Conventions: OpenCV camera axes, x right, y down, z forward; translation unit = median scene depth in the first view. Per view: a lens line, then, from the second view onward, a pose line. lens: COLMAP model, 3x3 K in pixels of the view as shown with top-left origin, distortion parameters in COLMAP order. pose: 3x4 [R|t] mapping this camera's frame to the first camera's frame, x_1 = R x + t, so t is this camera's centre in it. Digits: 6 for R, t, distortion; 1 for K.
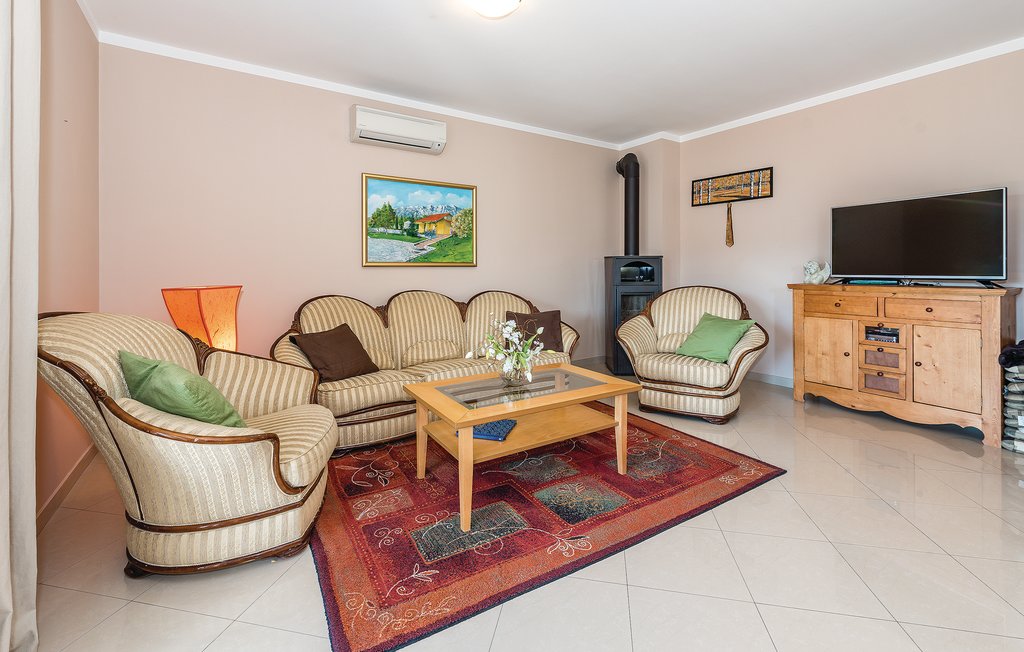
lens RADIAL K [[449.0, 0, 513.7], [0, 449.0, 286.7], [0, 0, 1]] dist [0.000680, -0.000090]
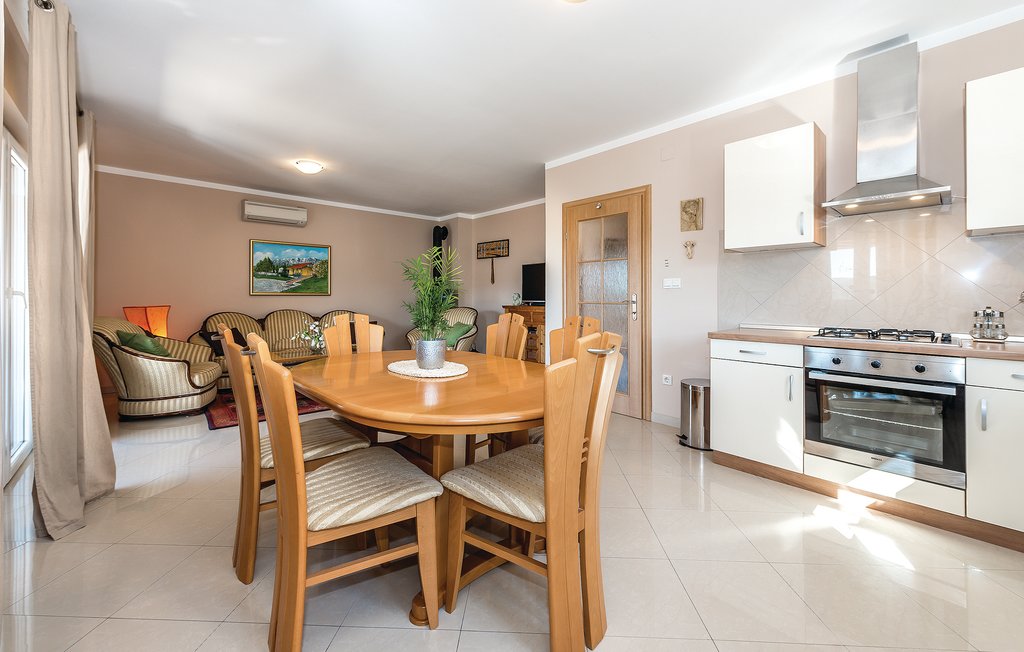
lens RADIAL K [[409.2, 0, 507.1], [0, 409.2, 309.1], [0, 0, 1]] dist [0.014785, 0.000047]
pose [[0.987484, -0.001400, 0.157711, 0.368340], [0.002714, 0.999963, -0.008114, 0.021667], [-0.157694, 0.008440, 0.987452, -0.666398]]
